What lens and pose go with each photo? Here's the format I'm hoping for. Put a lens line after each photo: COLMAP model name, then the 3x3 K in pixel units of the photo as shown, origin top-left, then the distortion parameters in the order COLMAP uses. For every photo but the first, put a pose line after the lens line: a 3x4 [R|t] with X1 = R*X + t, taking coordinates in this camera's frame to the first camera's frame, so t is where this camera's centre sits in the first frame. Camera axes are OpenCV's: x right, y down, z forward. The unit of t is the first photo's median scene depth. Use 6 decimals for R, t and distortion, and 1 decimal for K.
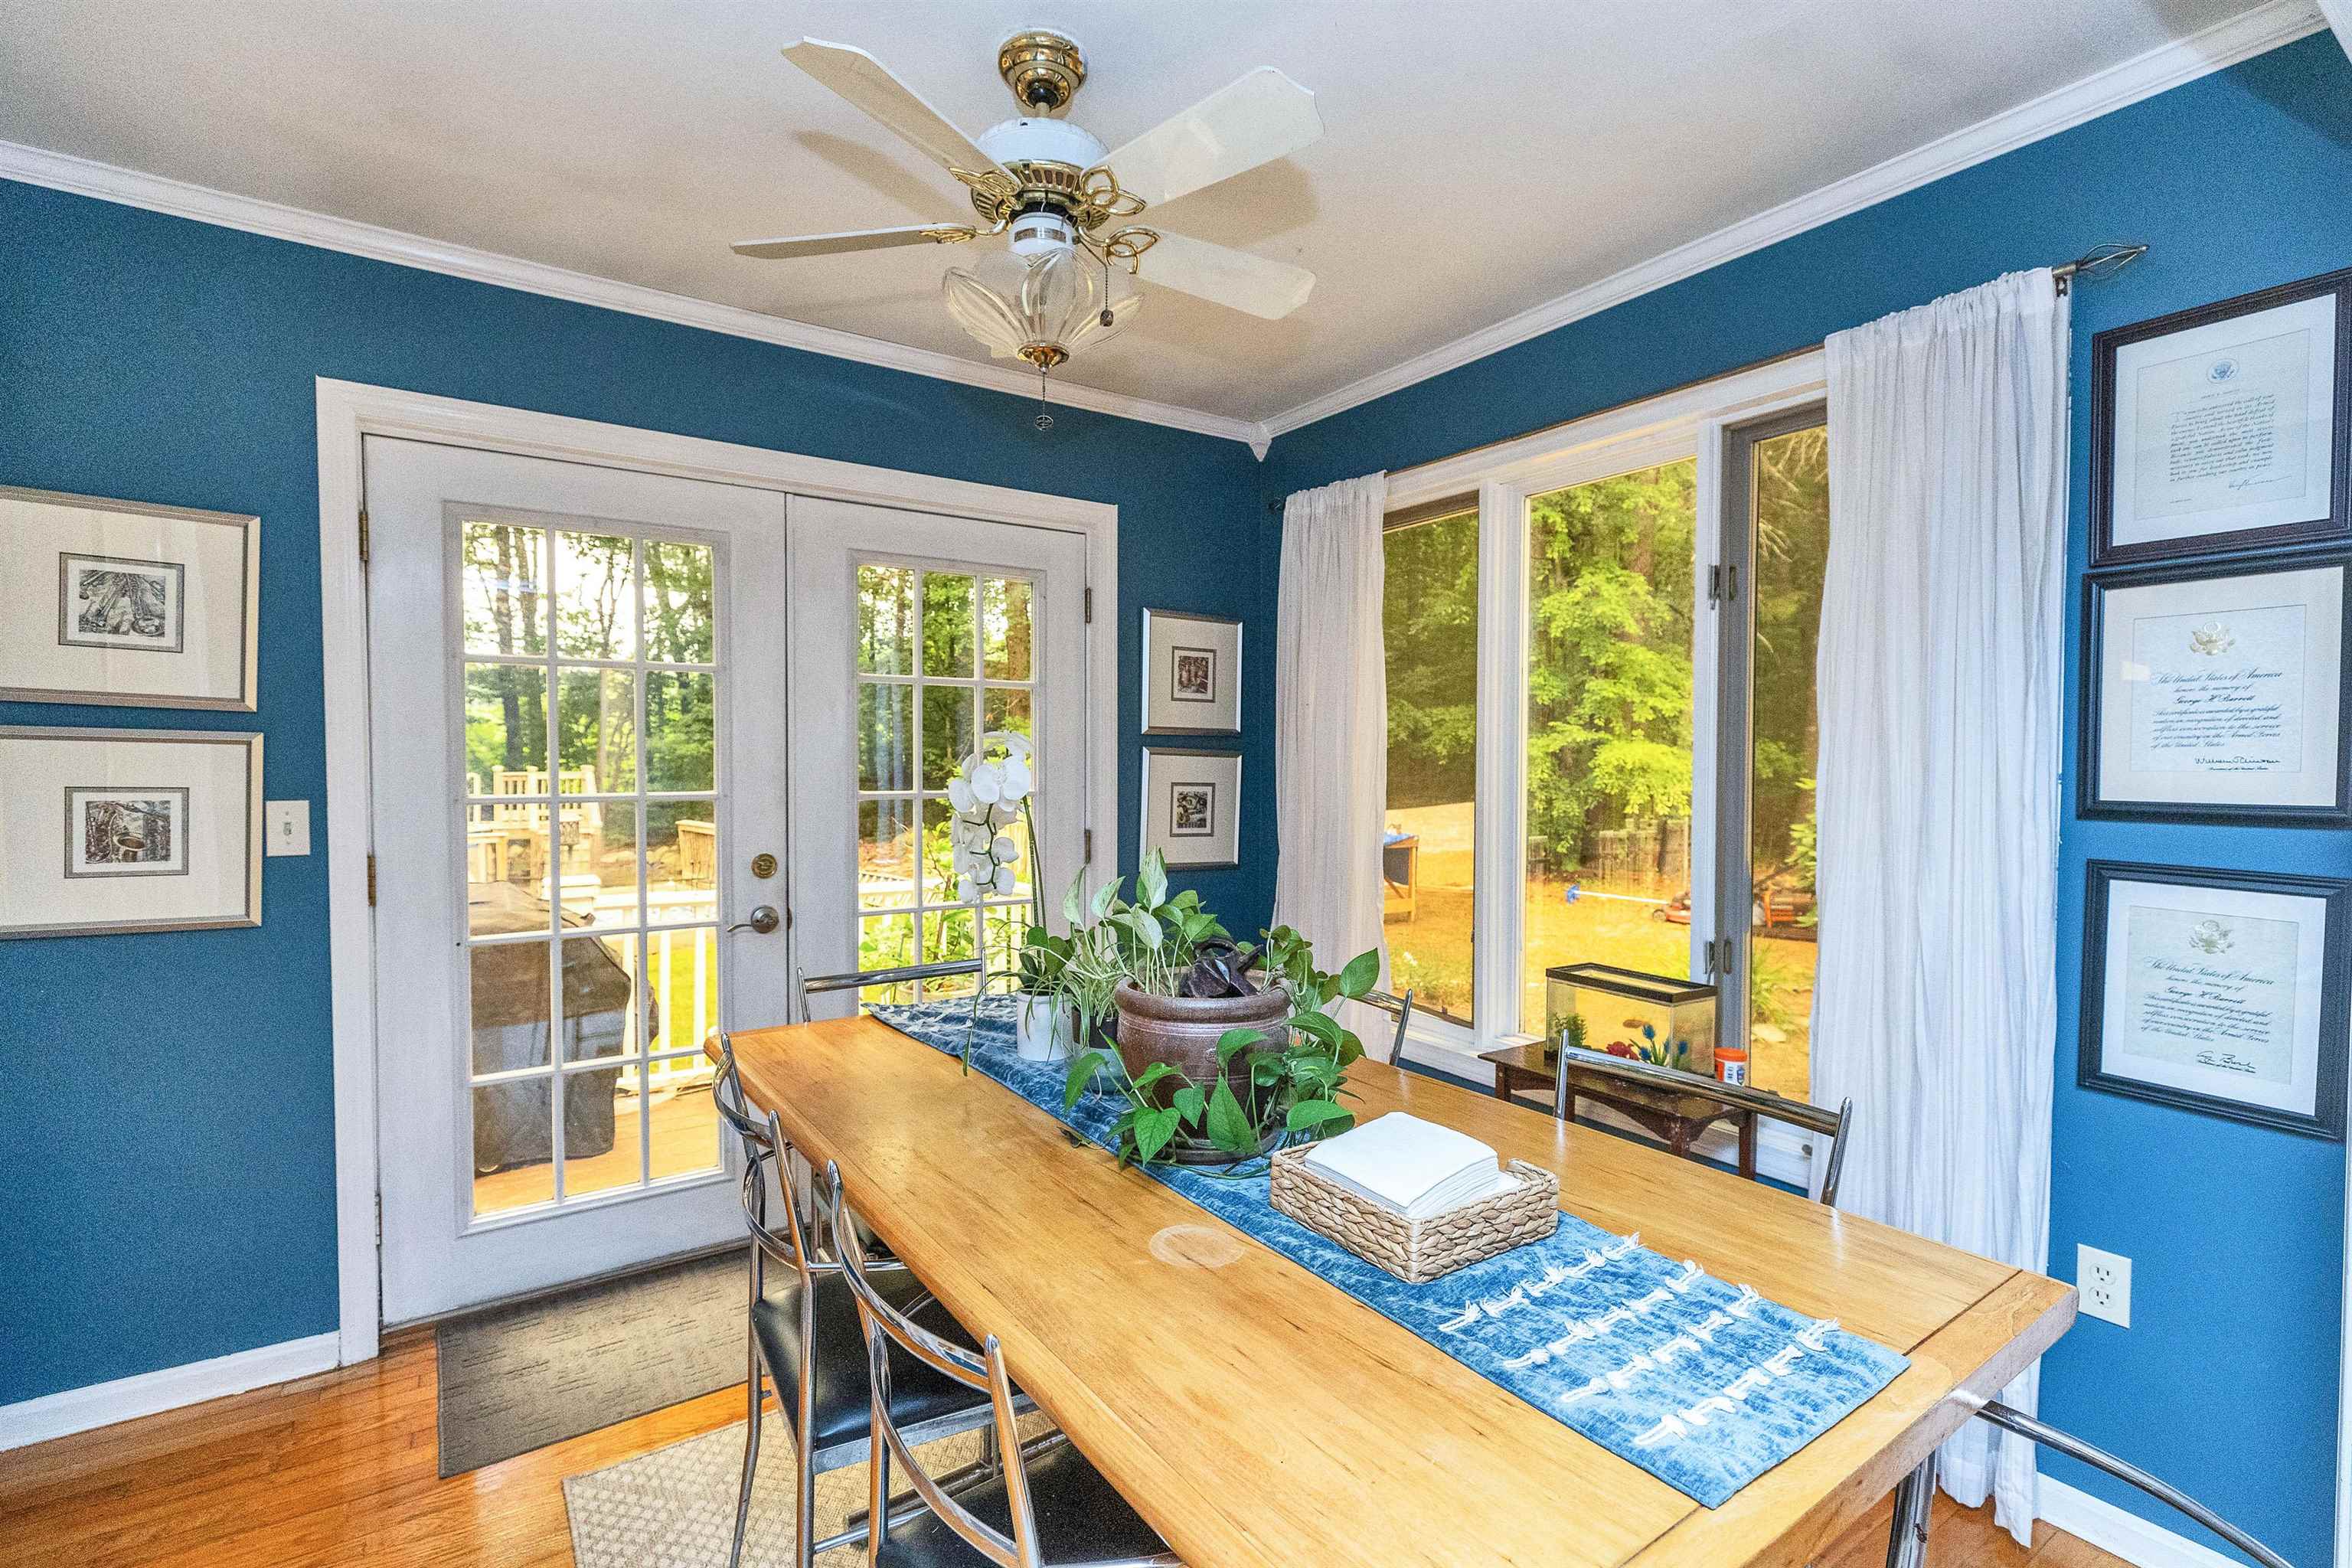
lens RADIAL K [[1066.2, 0, 1183.3], [0, 1066.2, 791.7], [0, 0, 1]] dist [0.002649, 0.000218]
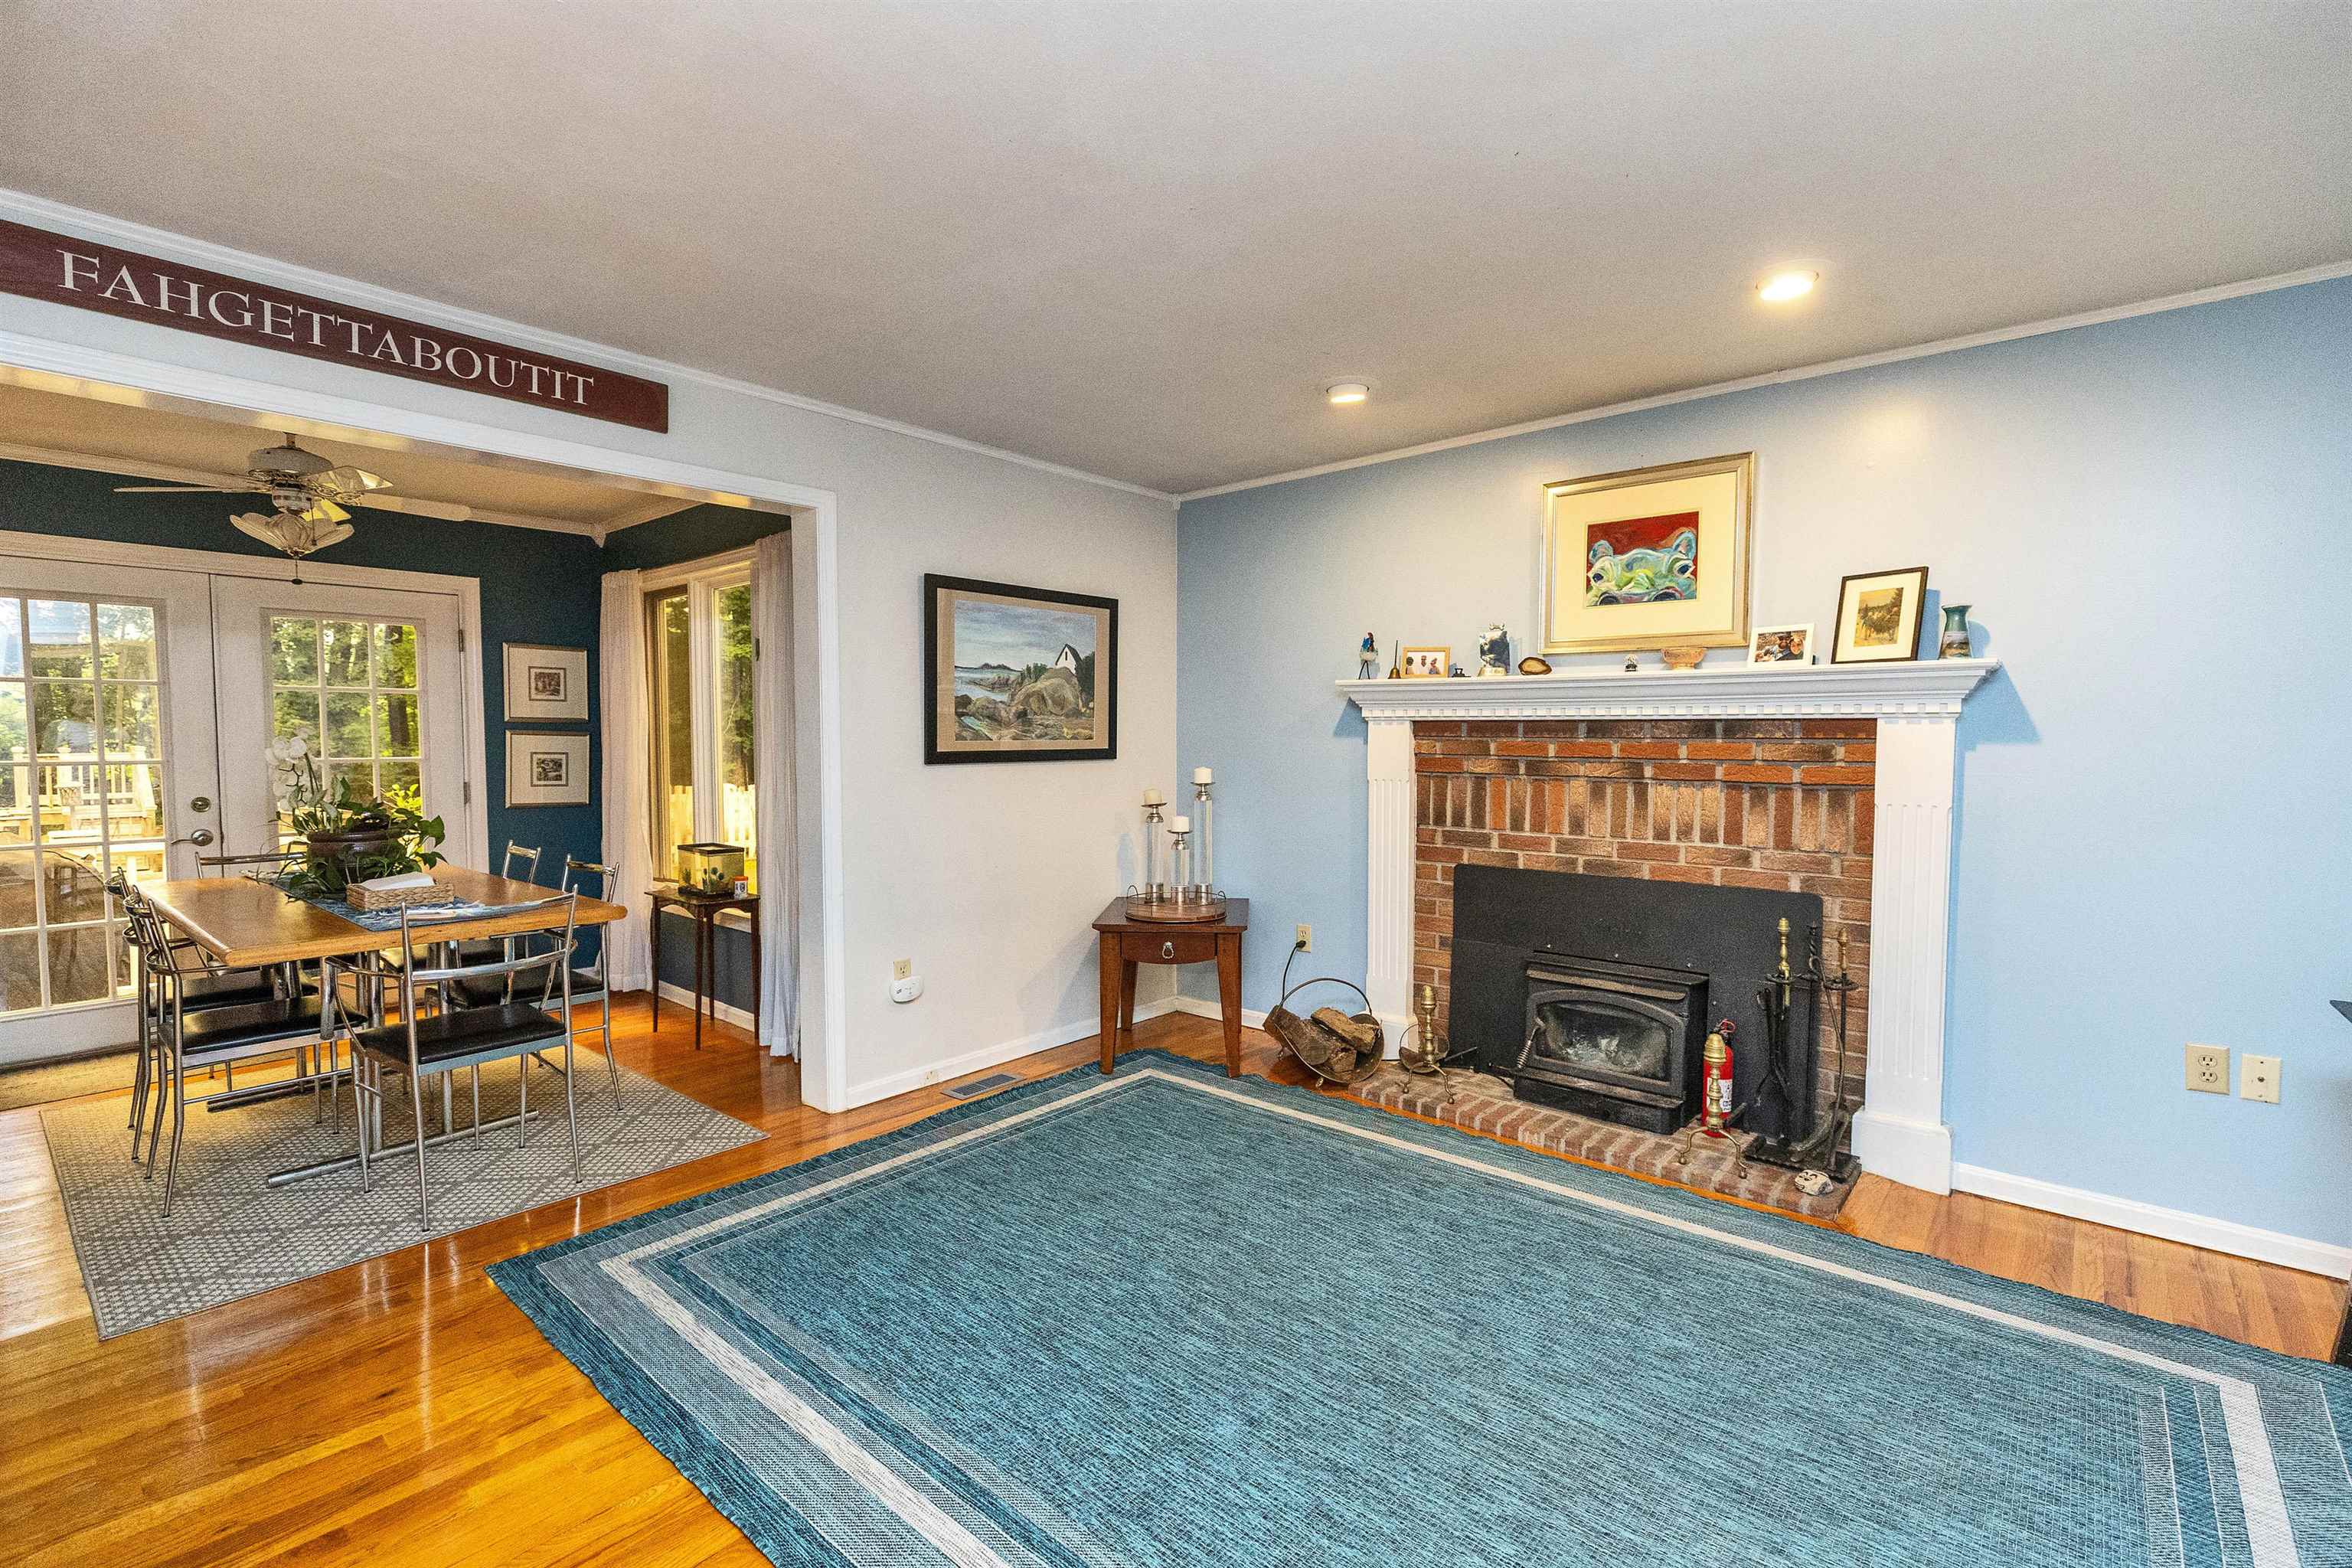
lens RADIAL K [[1044.6, 0, 1176.0], [0, 1044.6, 784.0], [0, 0, 1]] dist [-0.000336, -0.000119]
pose [[0.967826, -0.014867, 0.251179, 0.549065], [0.011012, 0.999799, 0.016747, 0.024181], [-0.251378, -0.013442, 0.967796, -0.775116]]
